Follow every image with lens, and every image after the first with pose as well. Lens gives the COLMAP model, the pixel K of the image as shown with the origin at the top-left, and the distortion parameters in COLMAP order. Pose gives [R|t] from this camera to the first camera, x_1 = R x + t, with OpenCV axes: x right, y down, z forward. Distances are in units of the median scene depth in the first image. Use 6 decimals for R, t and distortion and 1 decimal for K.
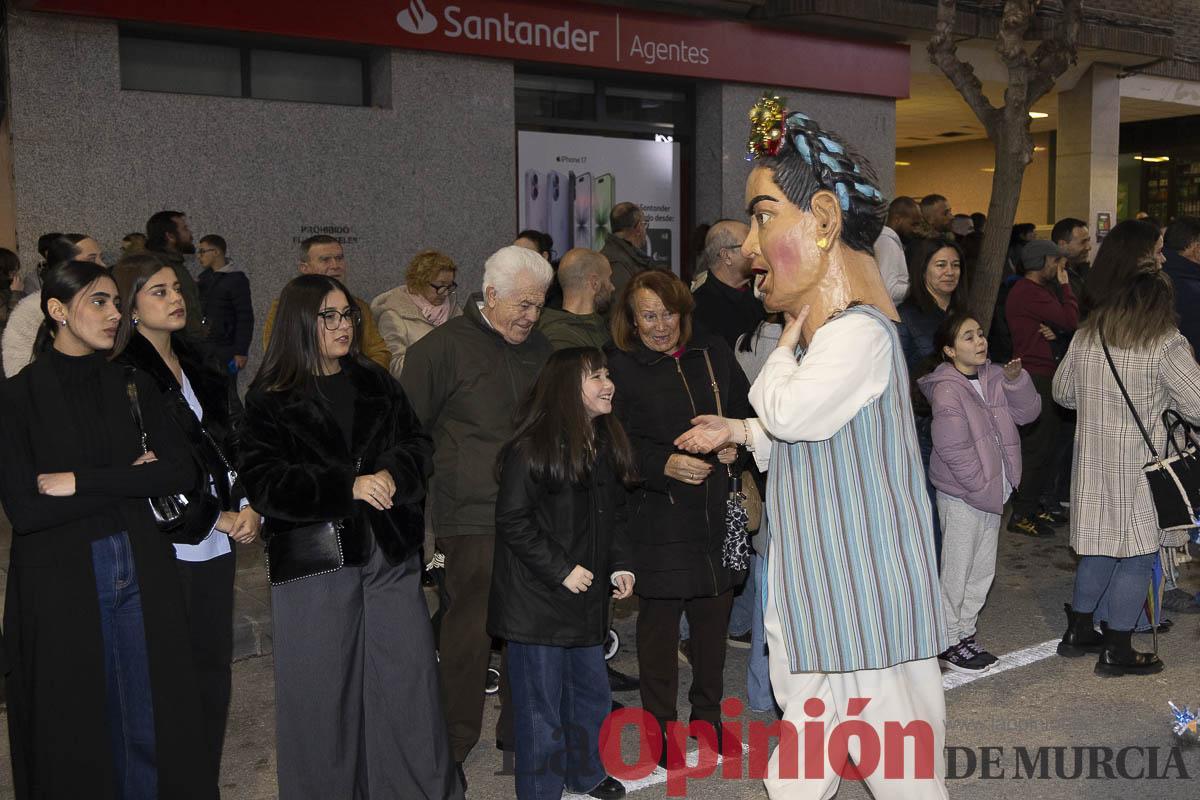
lens RADIAL K [[1288.0, 0, 600.0], [0, 1288.0, 400.0], [0, 0, 1]] dist [0.004922, 0.003604]
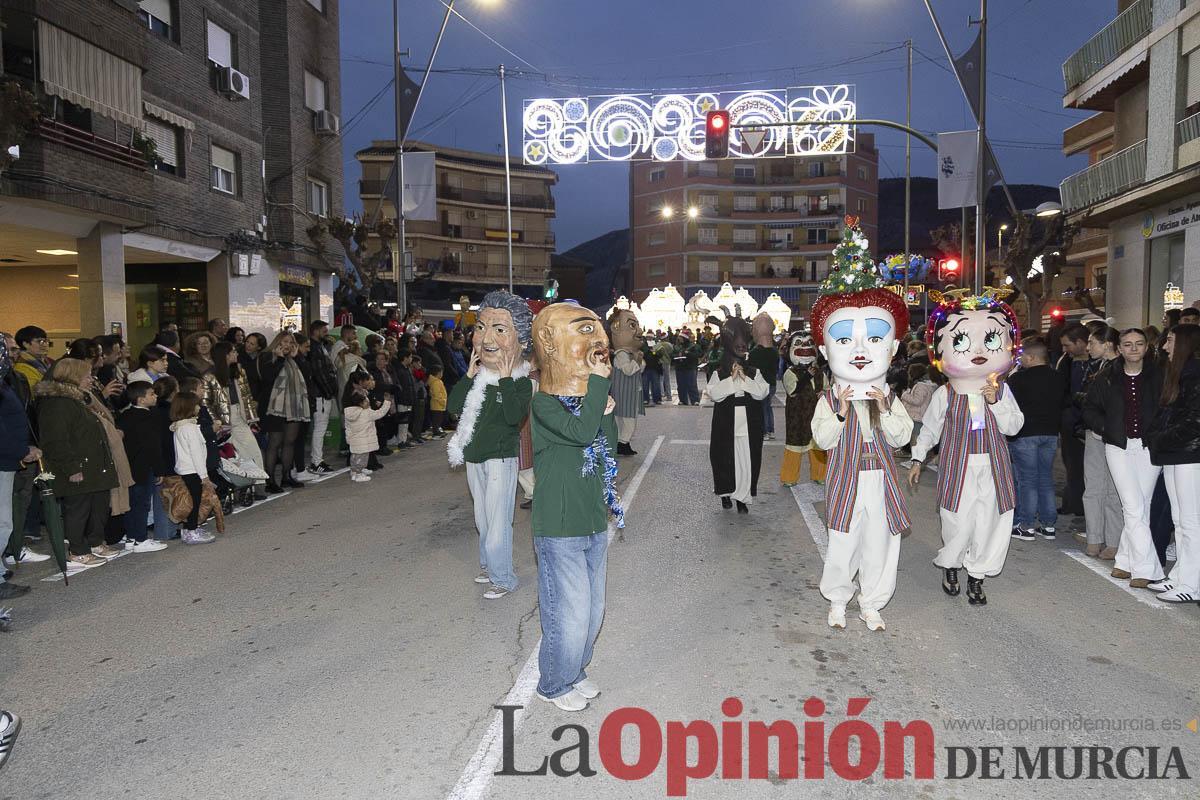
lens RADIAL K [[802.4, 0, 602.0], [0, 802.4, 399.4], [0, 0, 1]] dist [0.007712, 0.000001]
pose [[0.674738, -0.035268, 0.737215, 0.106692], [0.071559, 0.997278, -0.017786, 0.000954], [-0.734580, 0.064755, 0.675425, -0.046865]]
